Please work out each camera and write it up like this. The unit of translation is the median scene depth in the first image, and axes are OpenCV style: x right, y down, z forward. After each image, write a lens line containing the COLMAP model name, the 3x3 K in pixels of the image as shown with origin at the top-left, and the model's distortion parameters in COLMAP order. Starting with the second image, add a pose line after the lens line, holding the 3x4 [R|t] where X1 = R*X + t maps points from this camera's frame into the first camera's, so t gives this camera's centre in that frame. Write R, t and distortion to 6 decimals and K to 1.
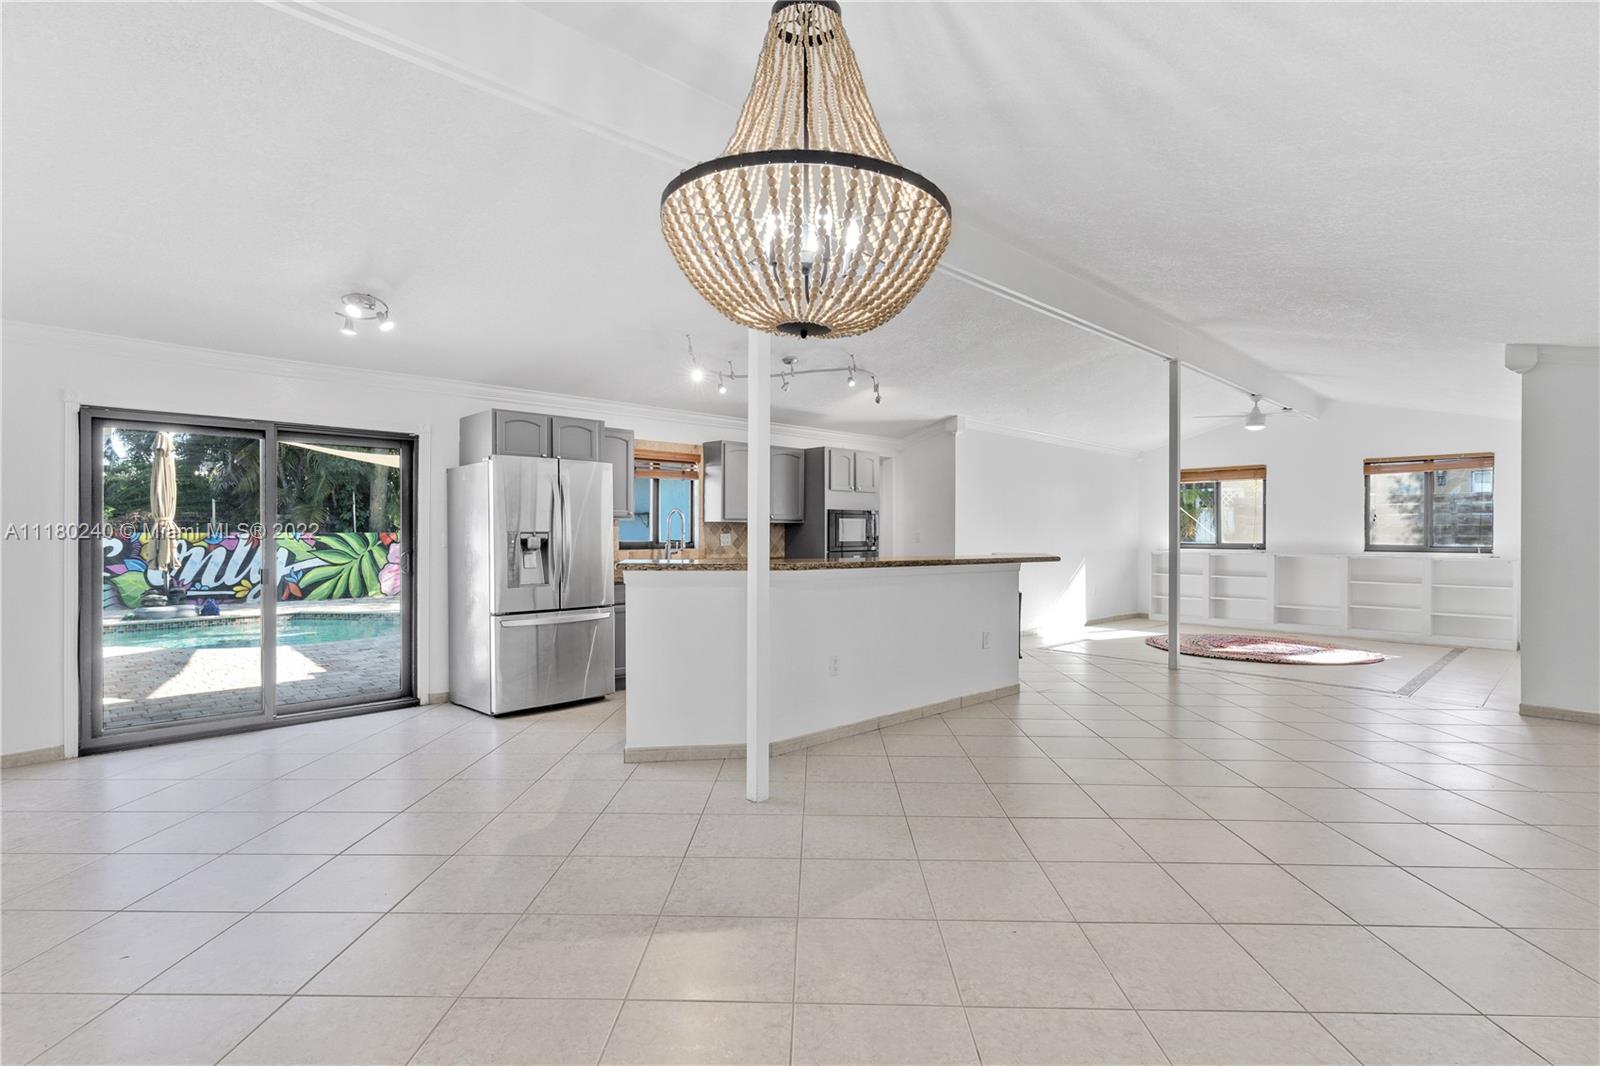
lens RADIAL K [[769.4, 0, 803.8], [0, 769.4, 523.7], [0, 0, 1]] dist [0.001596, -0.001751]
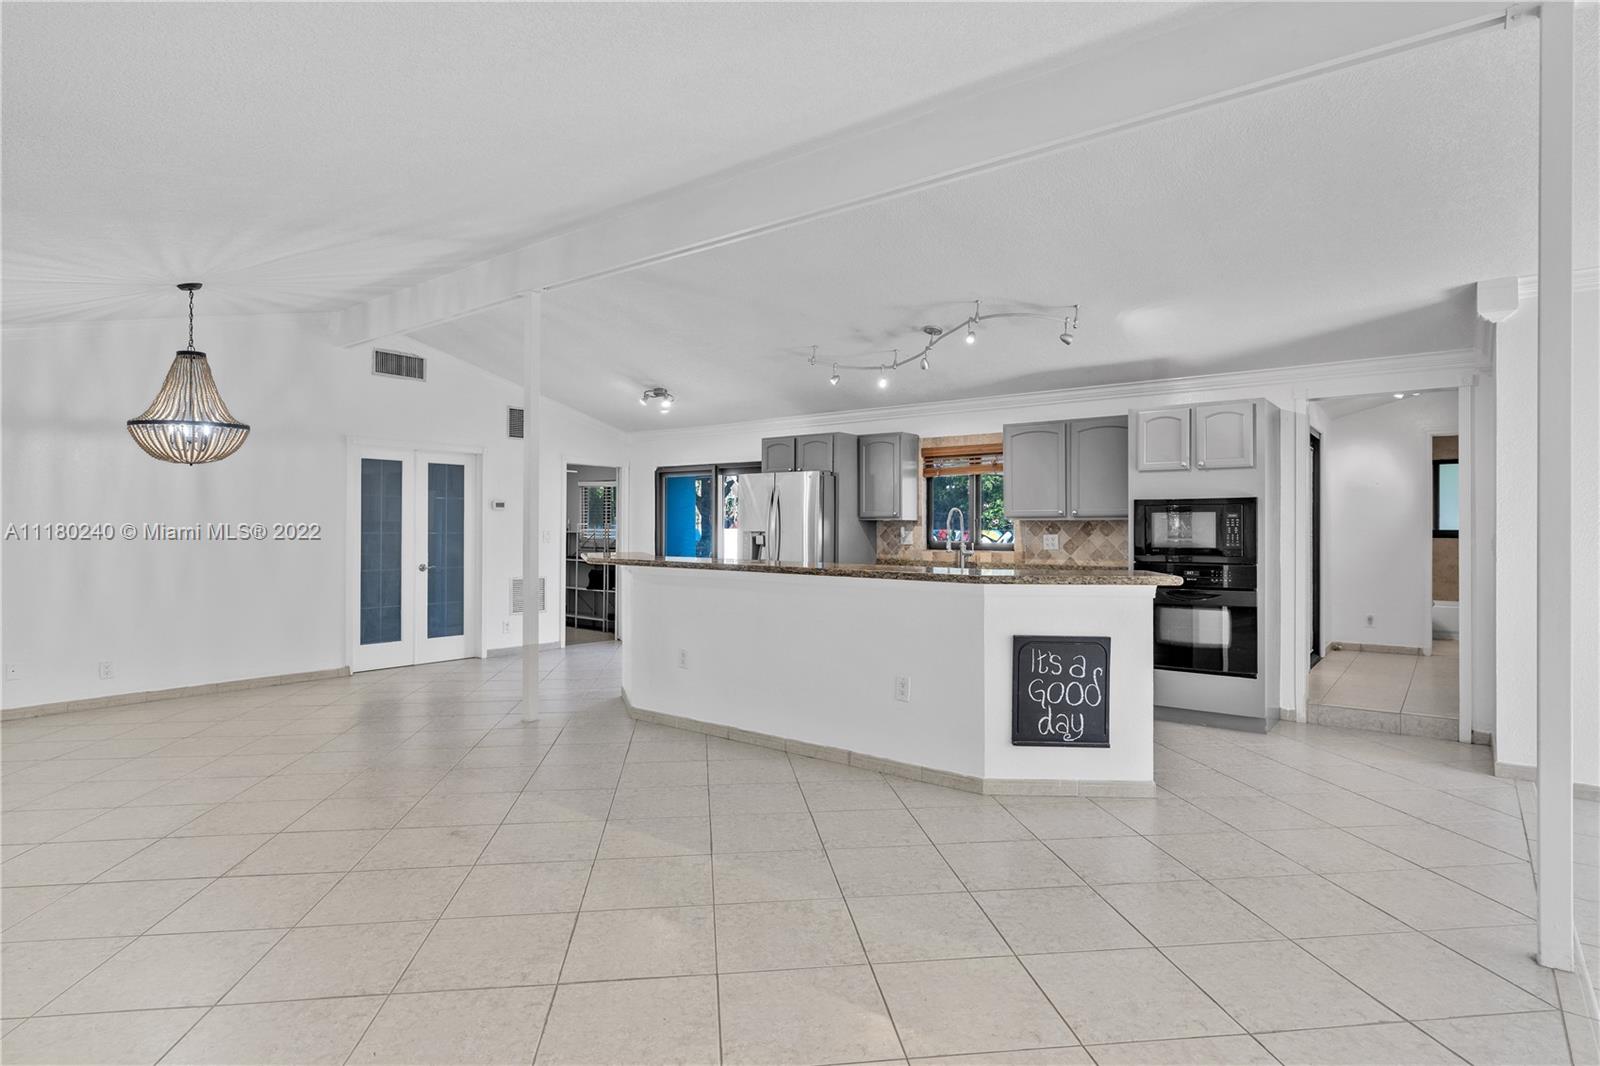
lens RADIAL K [[857.6, 0, 794.6], [0, 857.6, 523.2], [0, 0, 1]] dist [0.000797, -0.000735]
pose [[0.135775, -0.005994, -0.990722, 0.681598], [0.011042, 0.999929, -0.004536, 0.001984], [0.990678, -0.010323, 0.135831, 0.546204]]
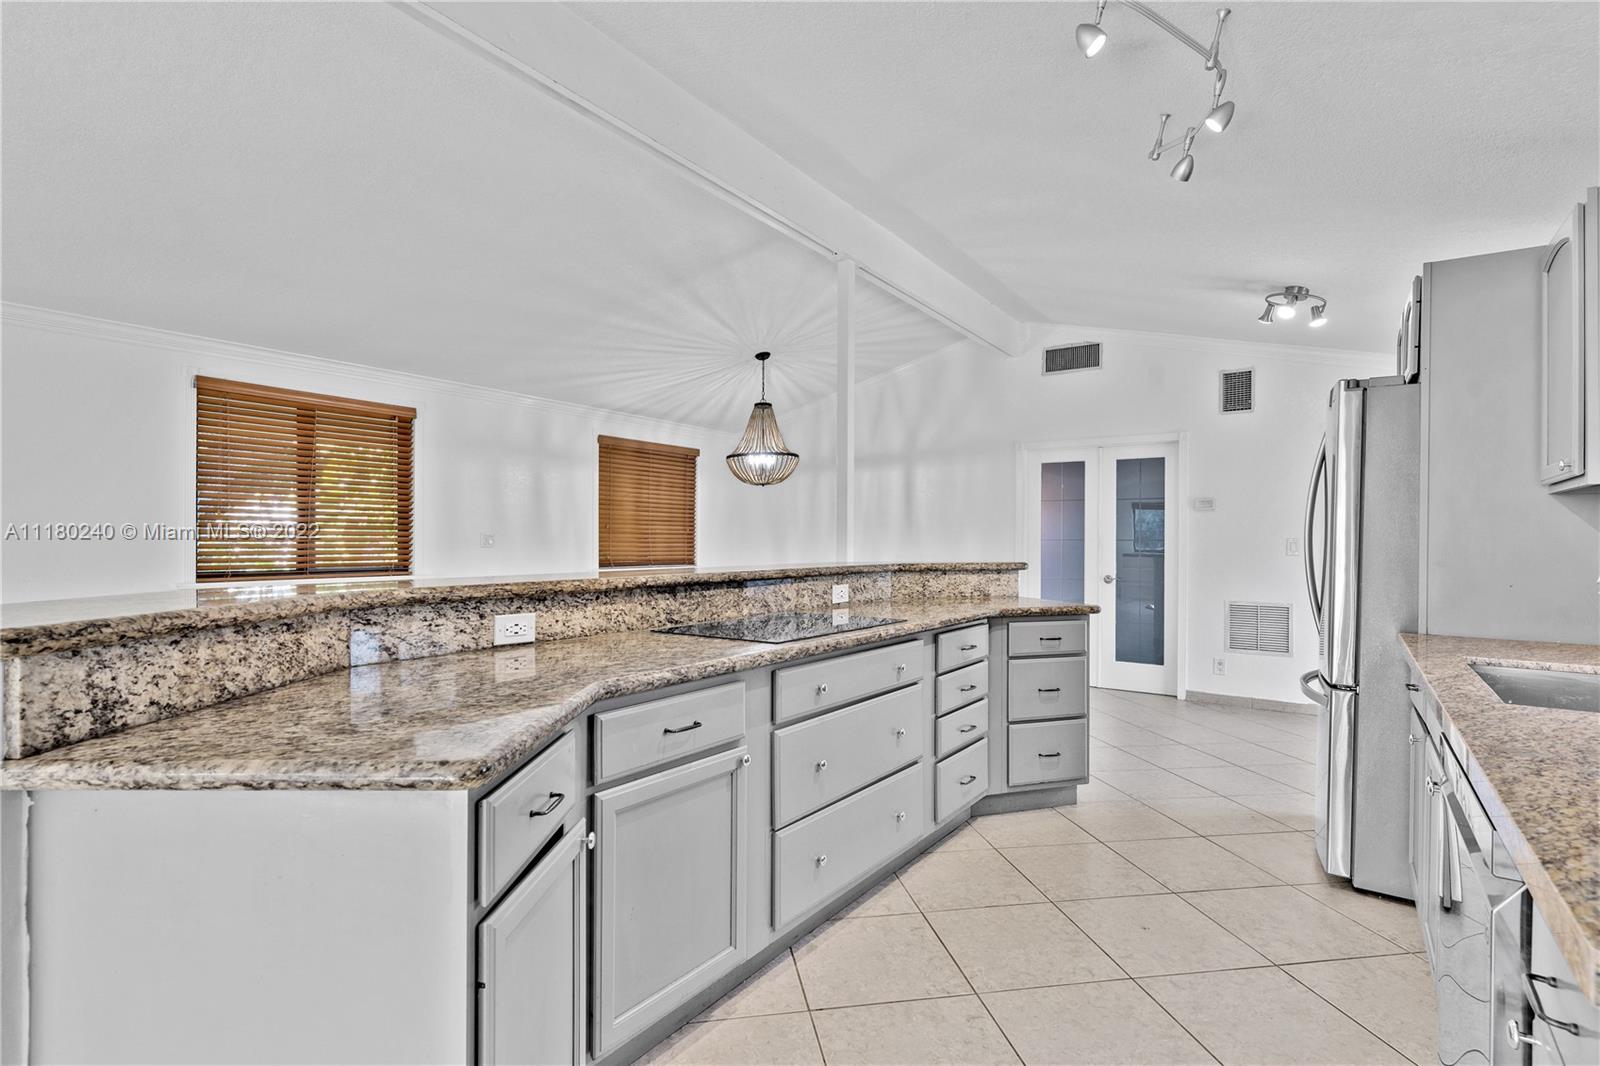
lens RADIAL K [[769.4, 0, 804.2], [0, 769.4, 543.4], [0, 0, 1]] dist [0.001596, -0.001751]
pose [[-0.982108, -0.006881, -0.188195, 0.103855], [-0.004878, 0.999926, -0.011101, 0.017280], [0.188258, -0.009984, -0.982069, 0.959414]]
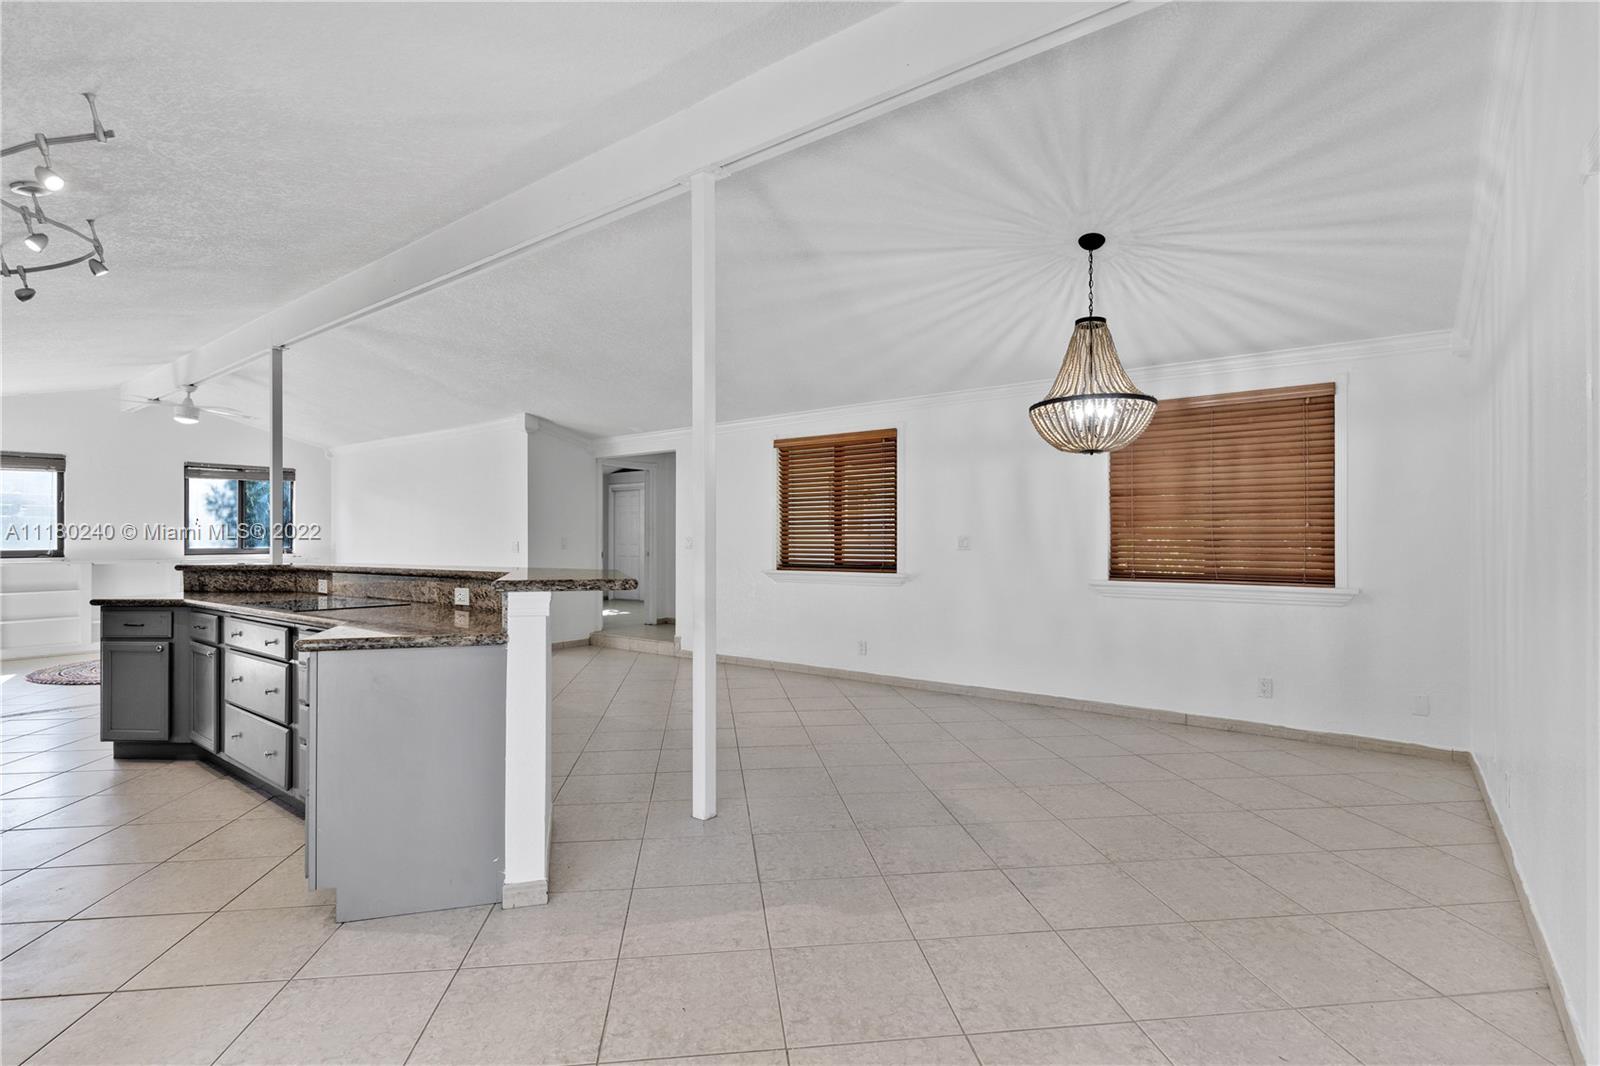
lens RADIAL K [[769.4, 0, 806.7], [0, 769.4, 530.8], [0, 0, 1]] dist [0.001596, -0.001751]
pose [[-0.150762, 0.007561, 0.988541, -0.440994], [-0.010620, 0.999901, -0.009267, 0.004698], [-0.988513, -0.011896, -0.150667, 0.441999]]
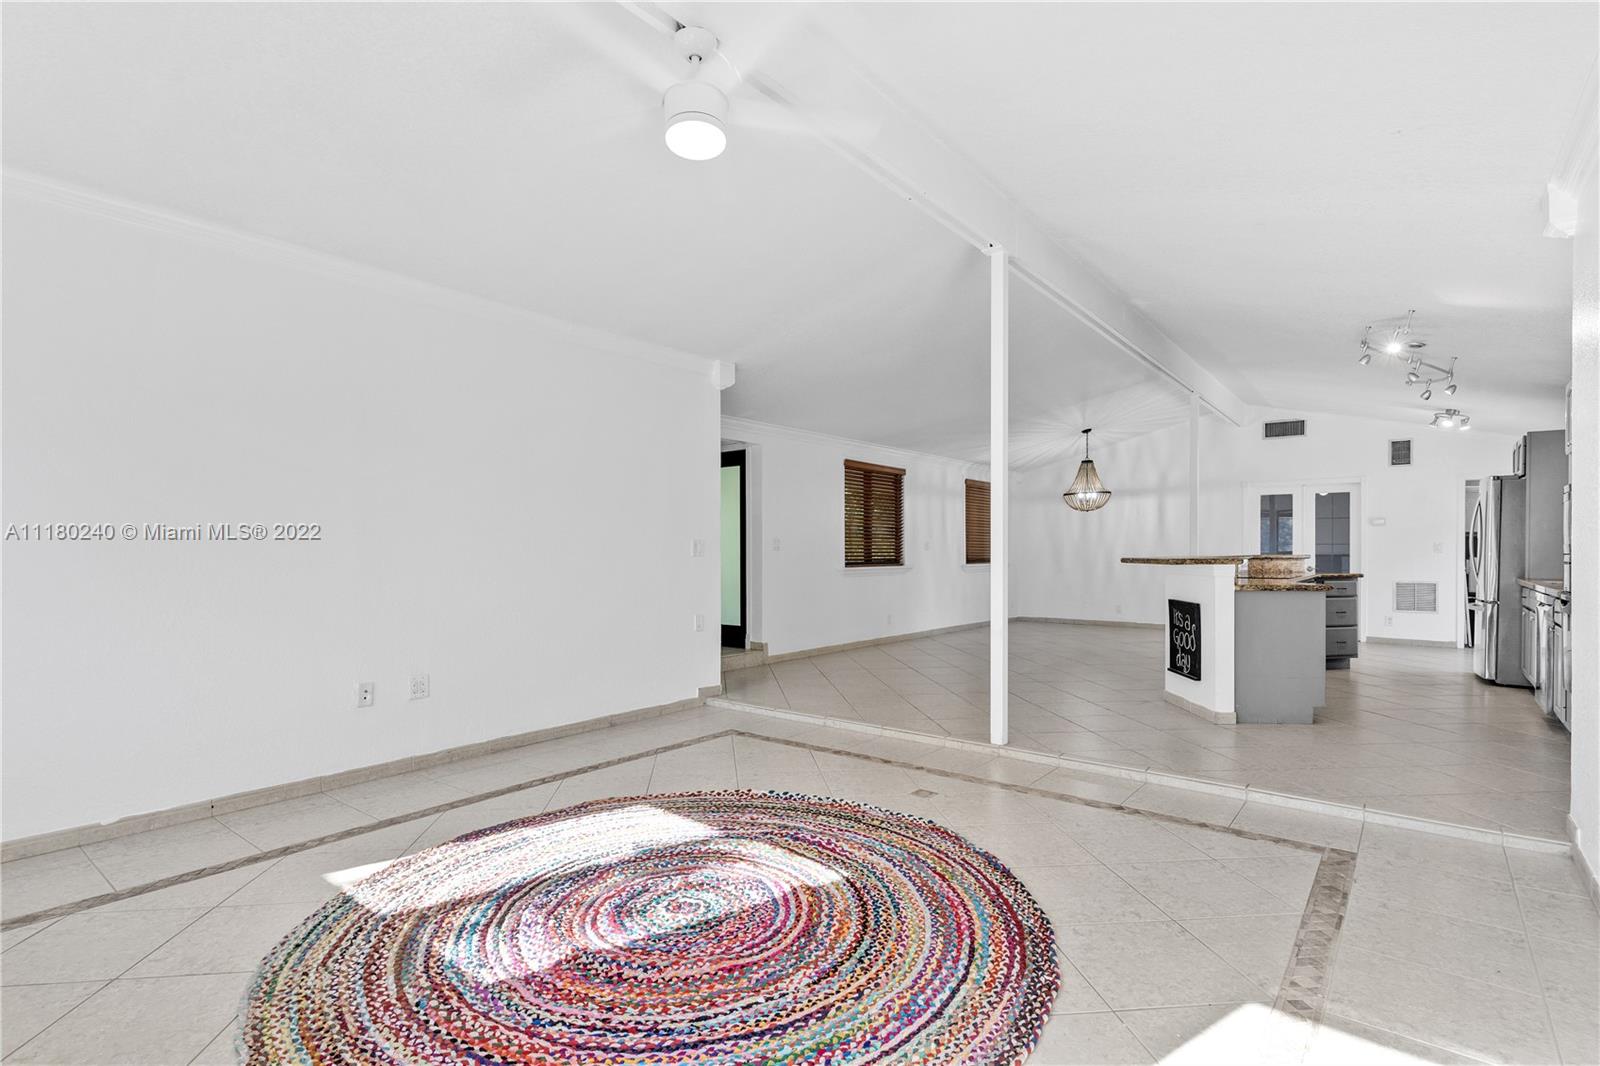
lens RADIAL K [[769.4, 0, 793.3], [0, 769.4, 556.2], [0, 0, 1]] dist [0.001596, -0.001751]
pose [[-0.993135, -0.002199, -0.116957, 0.620383], [-0.001595, 0.999985, -0.005258, 0.031633], [0.116967, -0.005035, -0.993123, 1.381775]]
